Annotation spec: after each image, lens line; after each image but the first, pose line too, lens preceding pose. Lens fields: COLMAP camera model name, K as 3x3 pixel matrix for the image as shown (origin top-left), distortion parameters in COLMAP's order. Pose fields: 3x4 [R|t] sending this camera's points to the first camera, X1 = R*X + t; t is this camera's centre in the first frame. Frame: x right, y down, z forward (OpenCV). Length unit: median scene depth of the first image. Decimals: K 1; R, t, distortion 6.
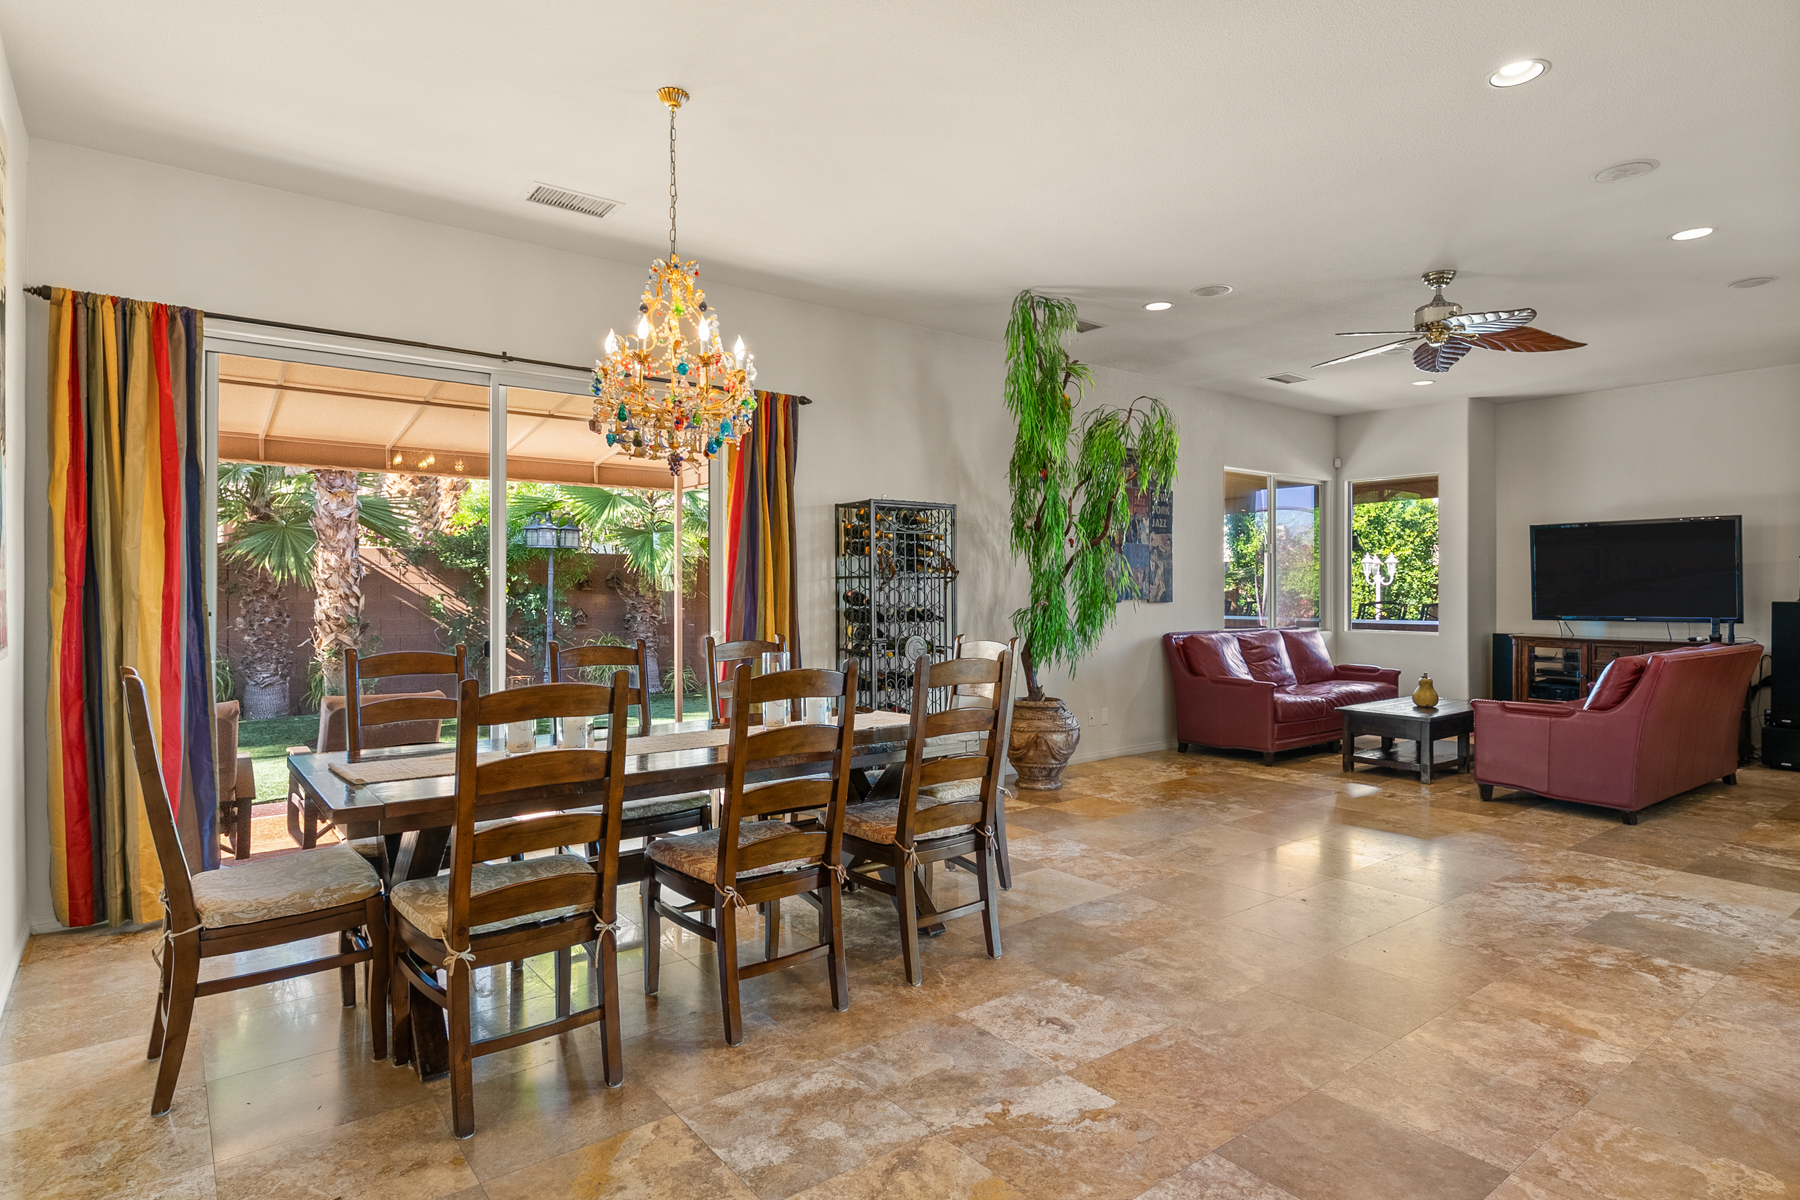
lens RADIAL K [[965.8, 0, 905.1], [0, 965.8, 590.6], [0, 0, 1]] dist [0.002039, 0.001623]
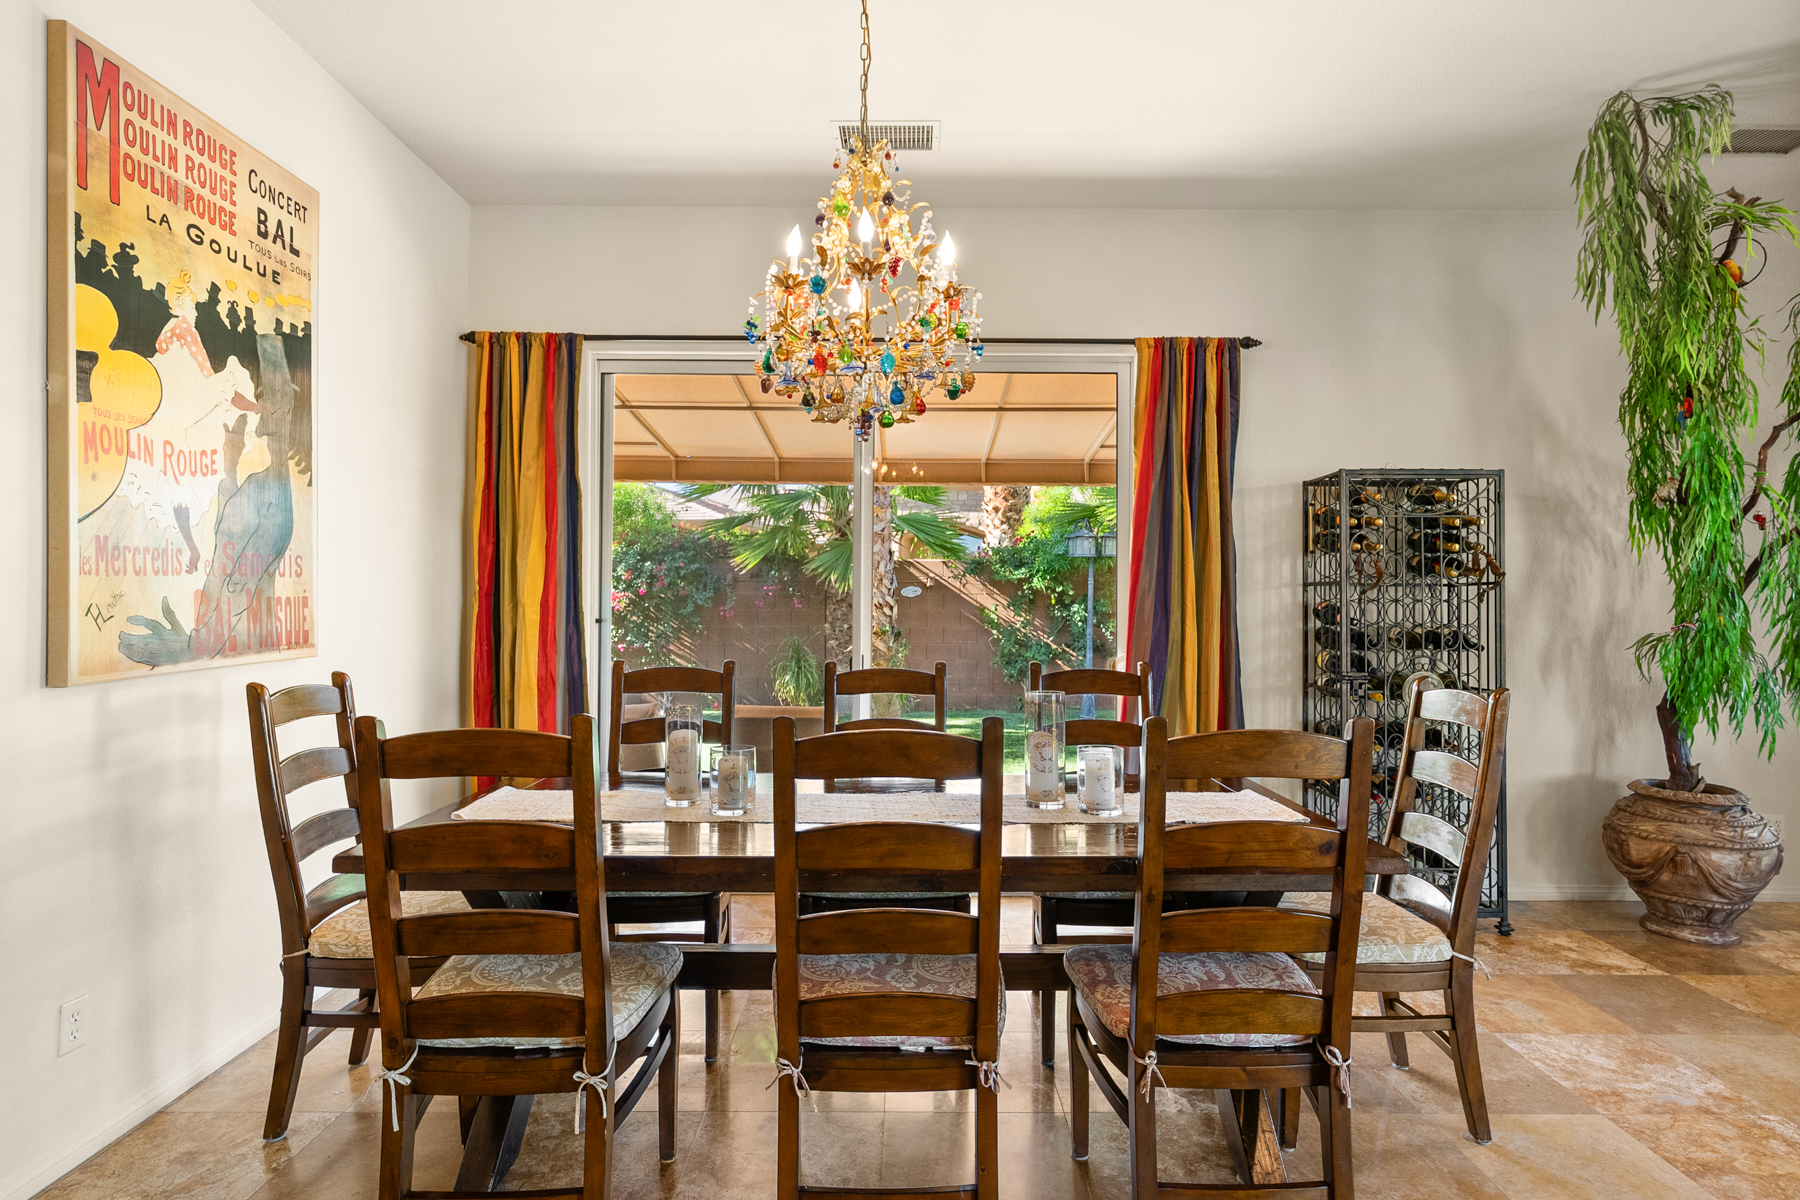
lens RADIAL K [[965.8, 0, 905.1], [0, 965.8, 590.6], [0, 0, 1]] dist [0.002039, 0.001623]
pose [[0.793033, -0.002227, -0.609175, 0.129522], [-0.005119, 0.999934, -0.010319, 0.000139], [0.609157, 0.011302, 0.792969, 0.251558]]
